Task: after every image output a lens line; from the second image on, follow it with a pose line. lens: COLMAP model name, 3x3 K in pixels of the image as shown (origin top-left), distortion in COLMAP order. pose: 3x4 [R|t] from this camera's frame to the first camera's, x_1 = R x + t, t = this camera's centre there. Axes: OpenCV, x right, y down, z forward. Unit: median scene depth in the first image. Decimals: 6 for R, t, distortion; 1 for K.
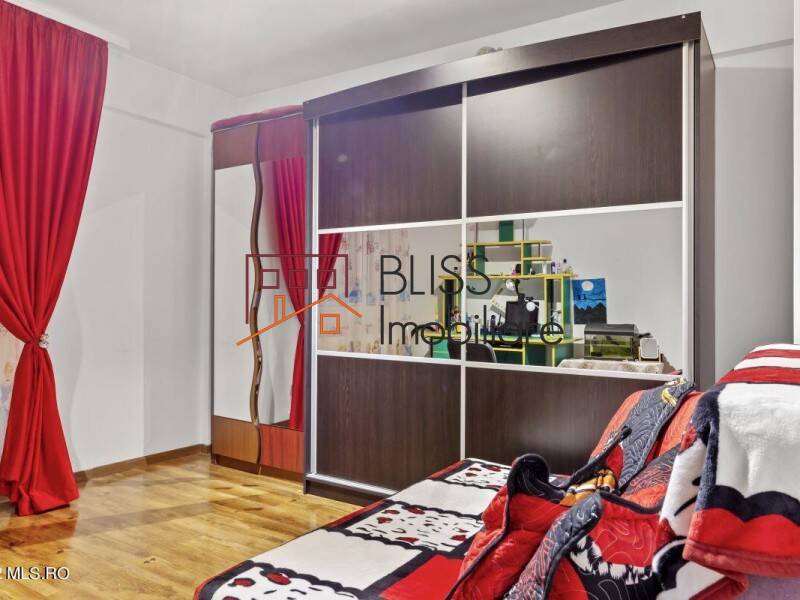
lens RADIAL K [[605.8, 0, 401.8], [0, 605.8, 307.7], [0, 0, 1]] dist [0.010871, -0.002694]
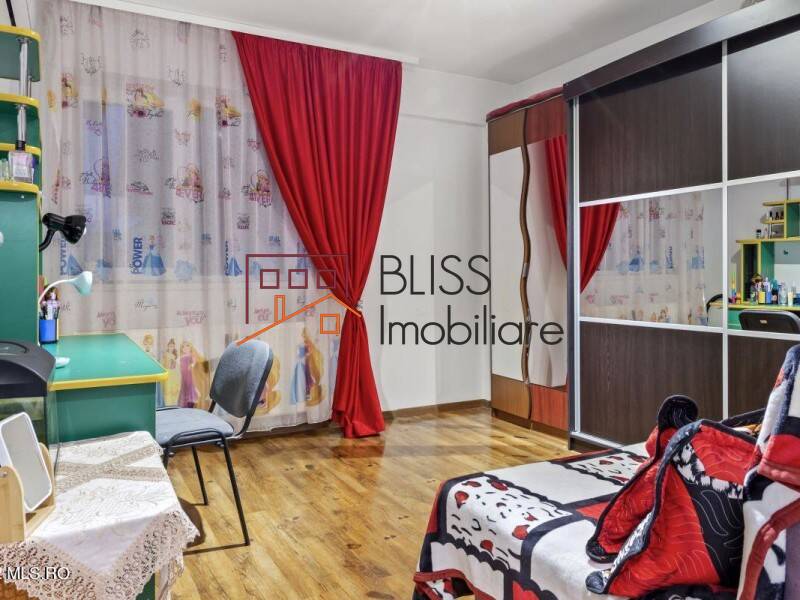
lens RADIAL K [[605.8, 0, 397.9], [0, 605.8, 292.9], [0, 0, 1]] dist [0.010871, -0.002694]
pose [[0.881169, -0.002926, -0.472792, 0.091713], [0.014107, 0.999698, 0.020104, 0.002908], [0.472591, -0.024385, 0.880944, -0.095747]]
